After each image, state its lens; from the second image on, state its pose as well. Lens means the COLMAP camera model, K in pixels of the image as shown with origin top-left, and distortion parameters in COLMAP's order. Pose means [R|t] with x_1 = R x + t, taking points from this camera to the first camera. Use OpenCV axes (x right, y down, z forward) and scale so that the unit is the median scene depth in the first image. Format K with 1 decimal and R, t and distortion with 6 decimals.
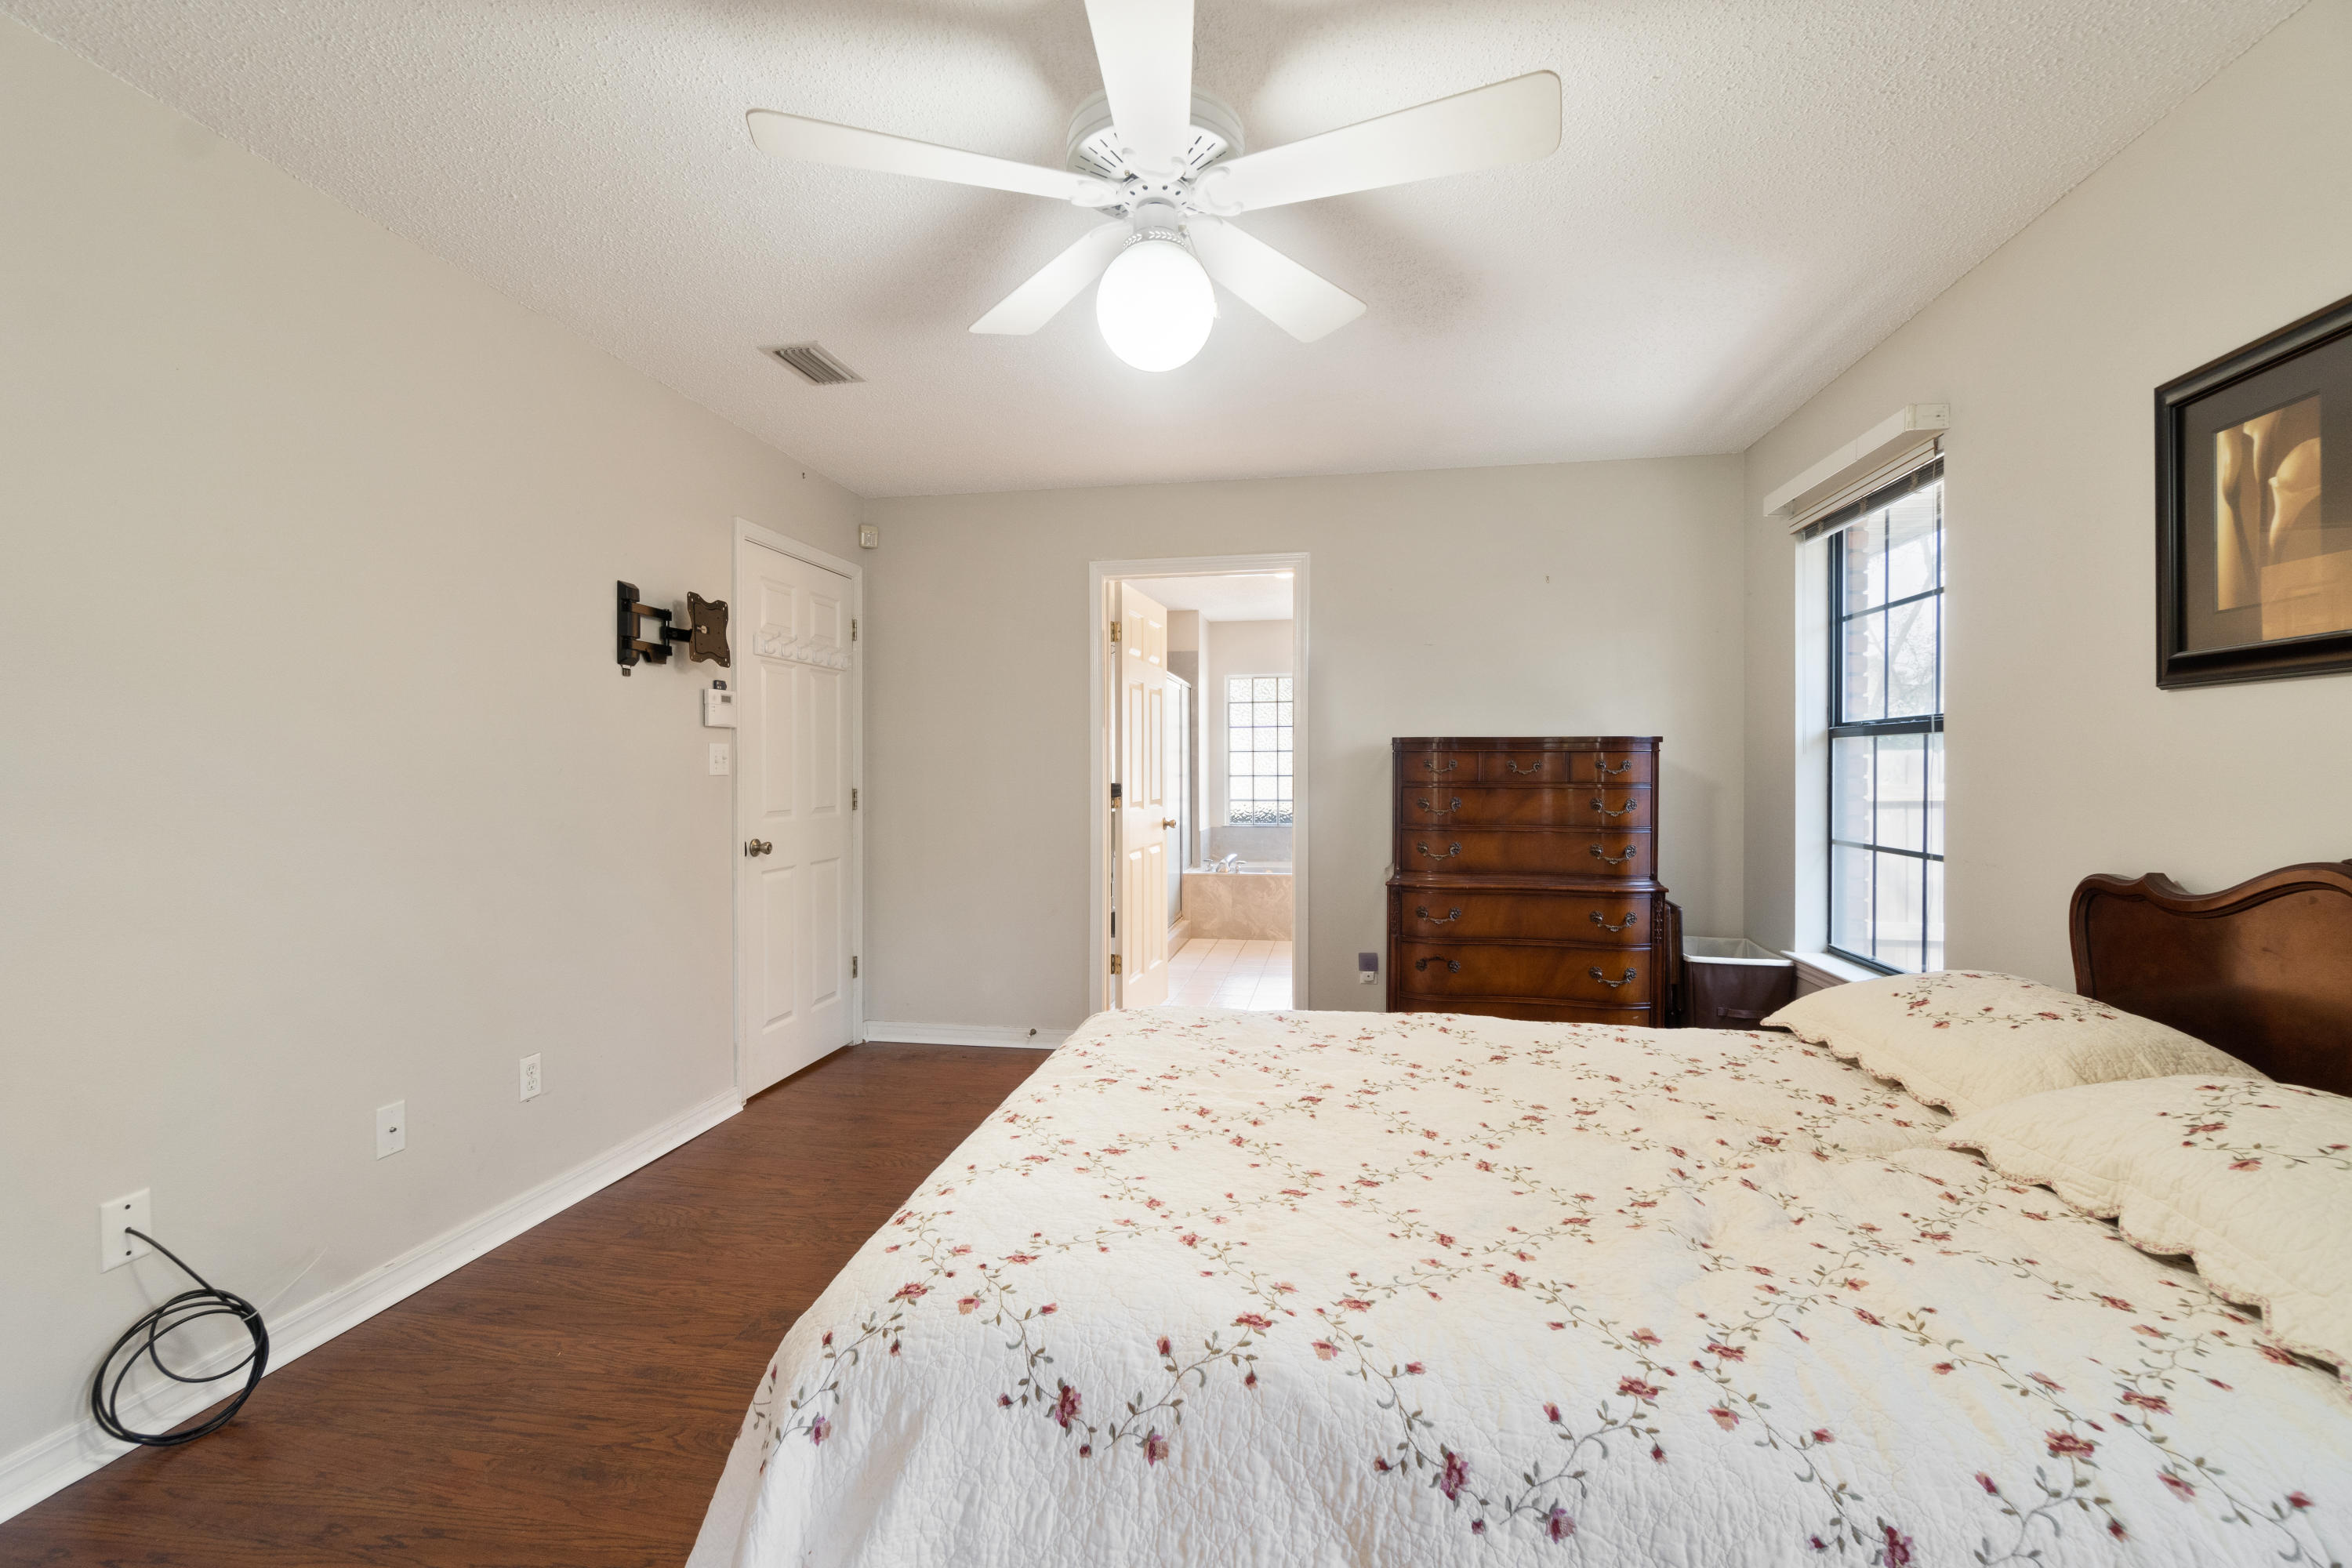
lens RADIAL K [[1026.6, 0, 1168.0], [0, 1026.6, 775.5], [0, 0, 1]] dist [-0.004518, 0.001969]
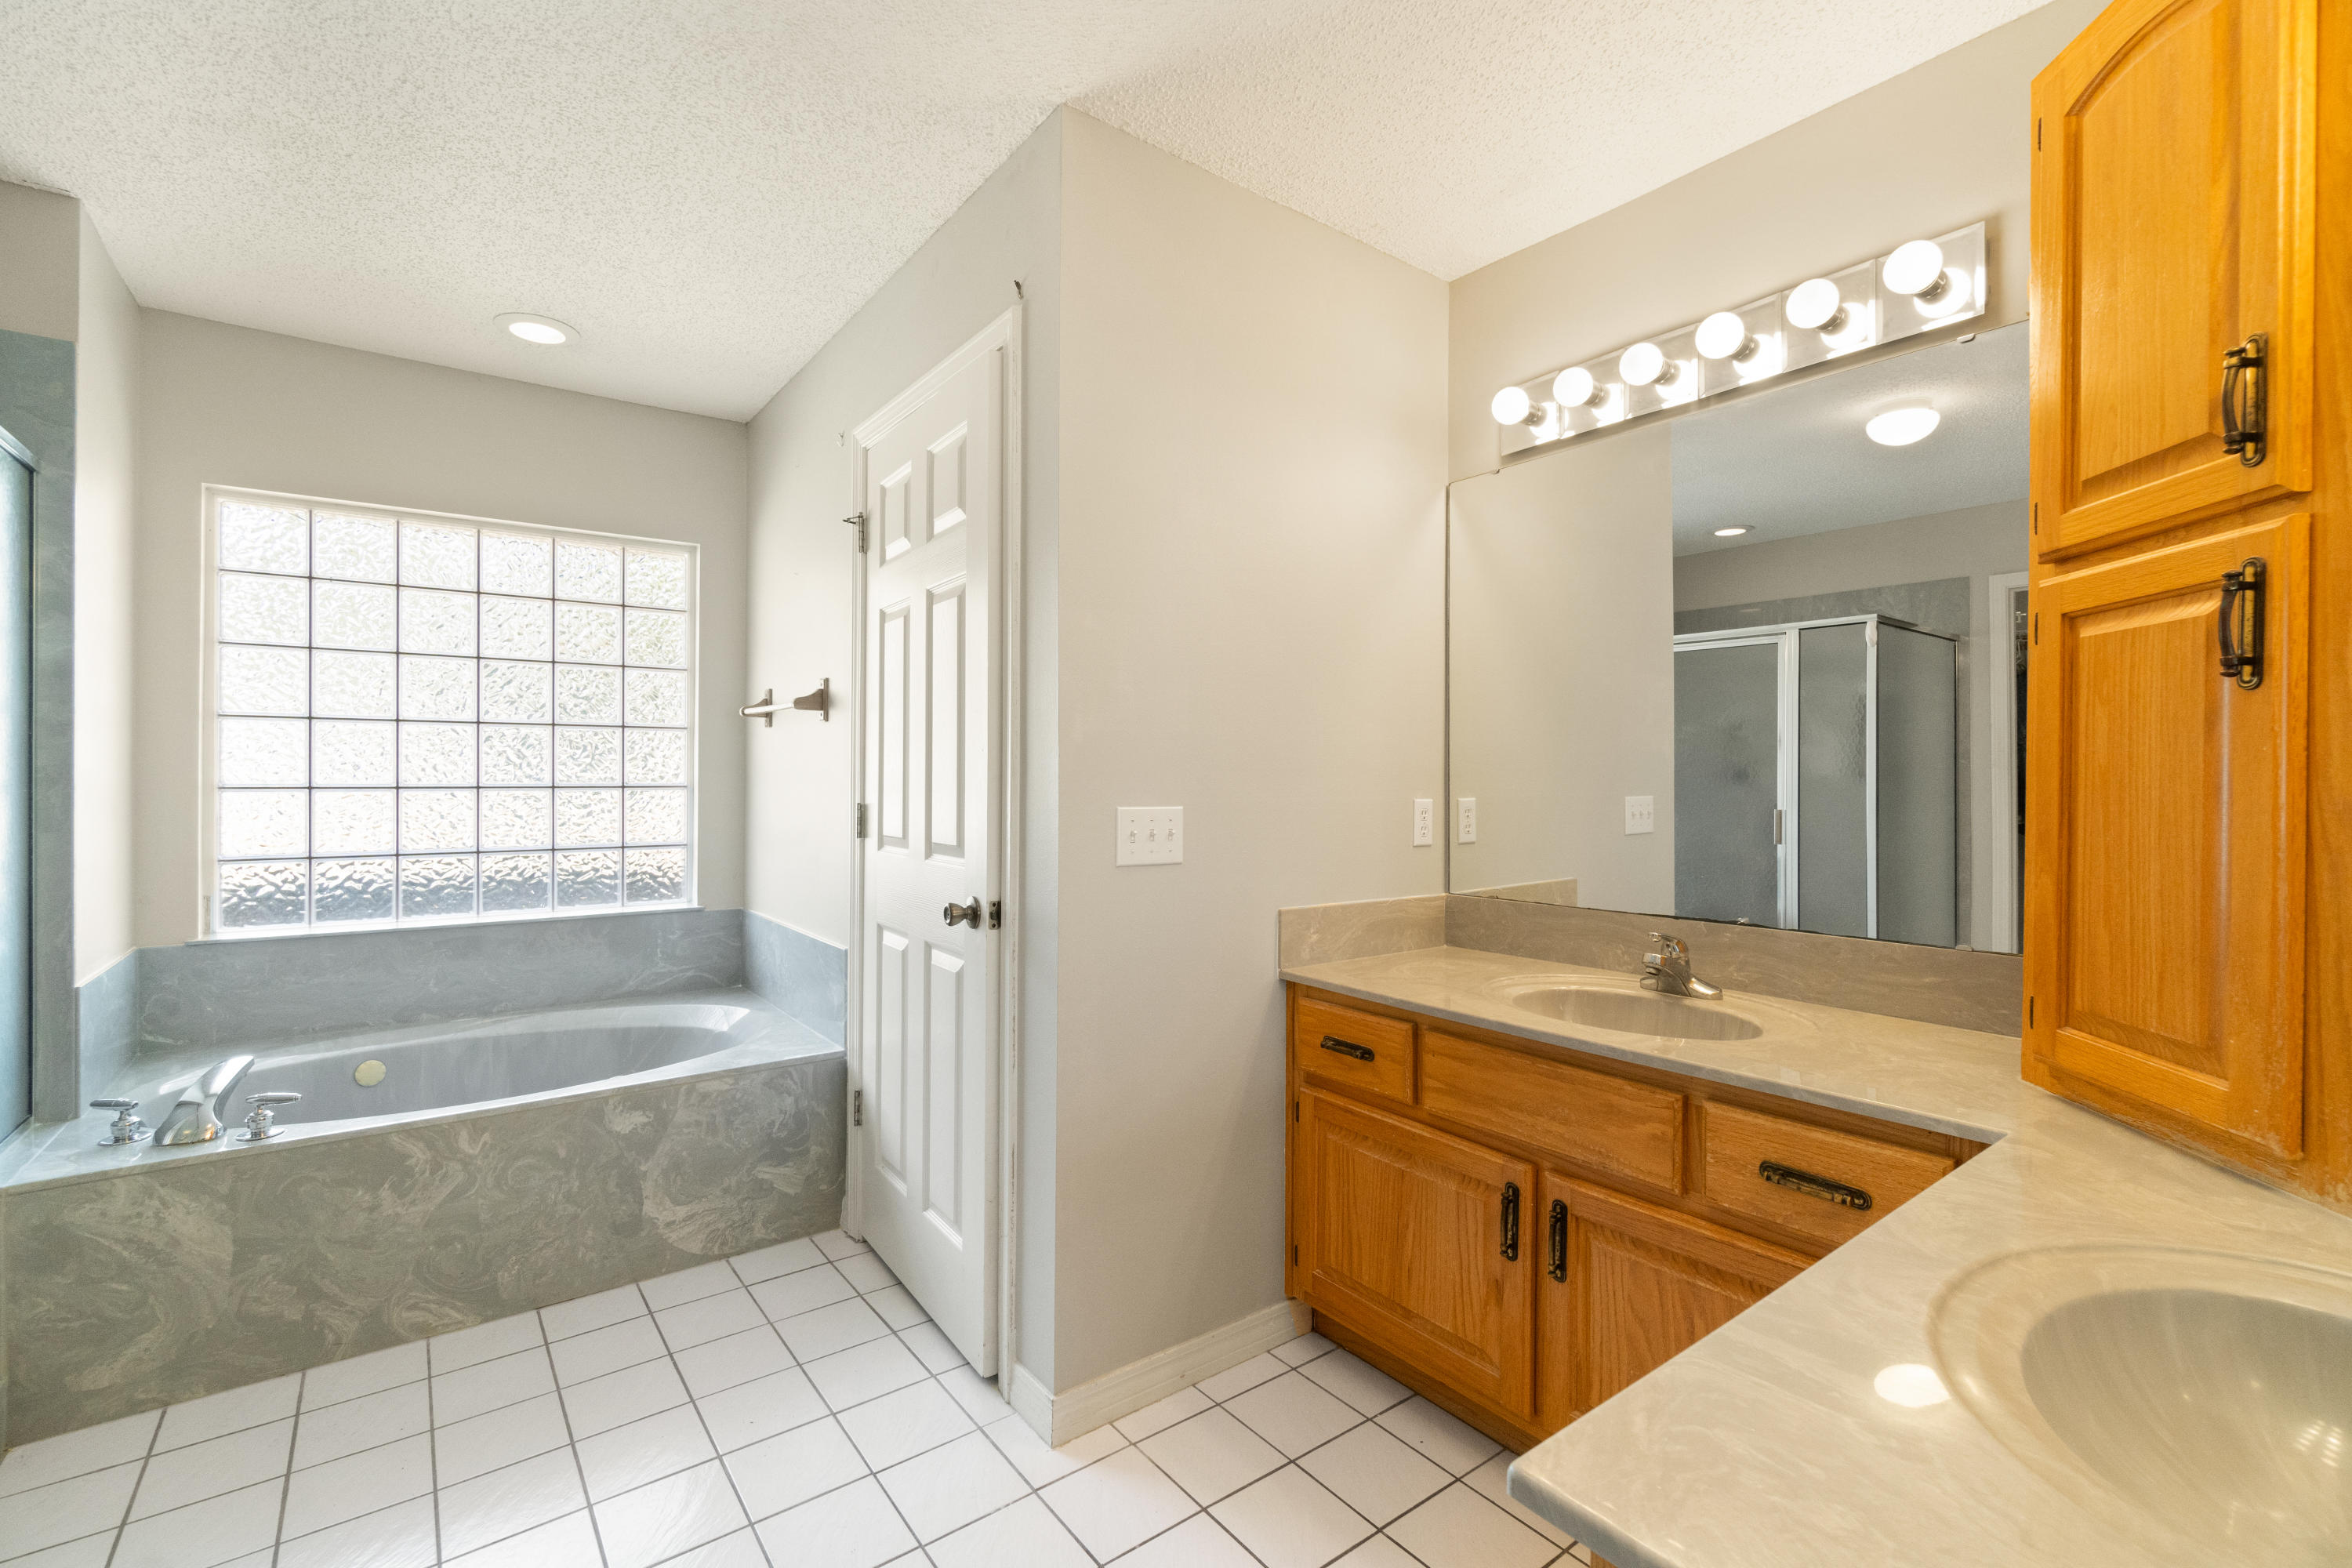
lens RADIAL K [[1026.6, 0, 1173.7], [0, 1026.6, 771.2], [0, 0, 1]] dist [-0.004518, 0.001969]
pose [[0.673096, 0.009268, 0.739497, 0.070997], [-0.007922, 0.999954, -0.005322, -0.016497], [-0.739512, -0.002276, 0.673139, 1.605680]]
